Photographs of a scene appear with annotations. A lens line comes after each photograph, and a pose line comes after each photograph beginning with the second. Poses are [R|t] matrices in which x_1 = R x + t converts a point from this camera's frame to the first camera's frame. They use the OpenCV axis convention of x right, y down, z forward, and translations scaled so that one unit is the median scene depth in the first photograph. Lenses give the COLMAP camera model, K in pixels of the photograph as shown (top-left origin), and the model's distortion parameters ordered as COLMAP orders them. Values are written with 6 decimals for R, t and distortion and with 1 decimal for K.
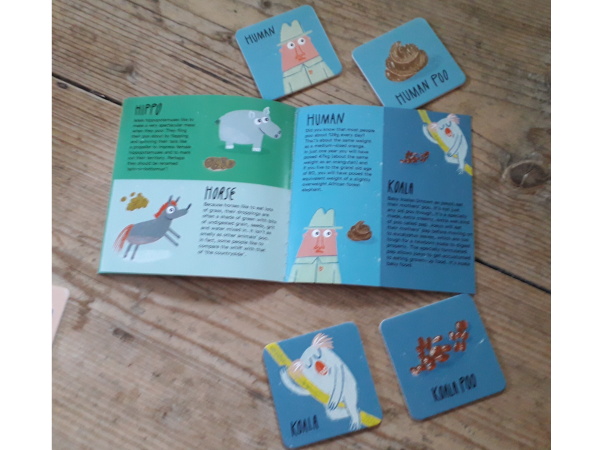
lens RADIAL K [[425.3, 0, 300.0], [0, 425.3, 225.0], [0, 0, 1]] dist [-0.005246, -0.052909]
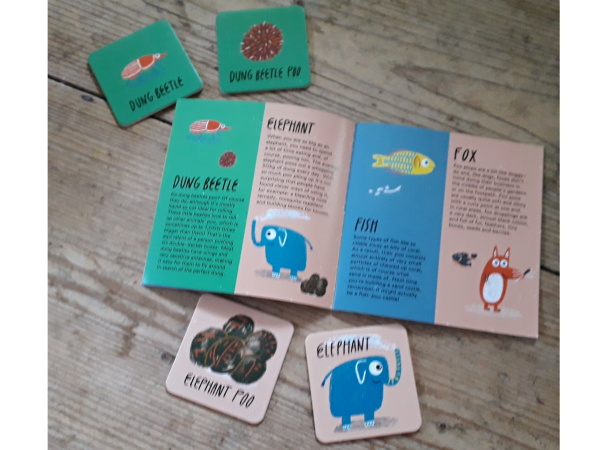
lens RADIAL K [[425.3, 0, 300.0], [0, 425.3, 225.0], [0, 0, 1]] dist [-0.005246, -0.052909]
pose [[0.998947, -0.045504, 0.005891, -0.113742], [0.045338, 0.998641, 0.025719, -0.054203], [-0.007053, -0.025425, 0.999652, 0.042015]]
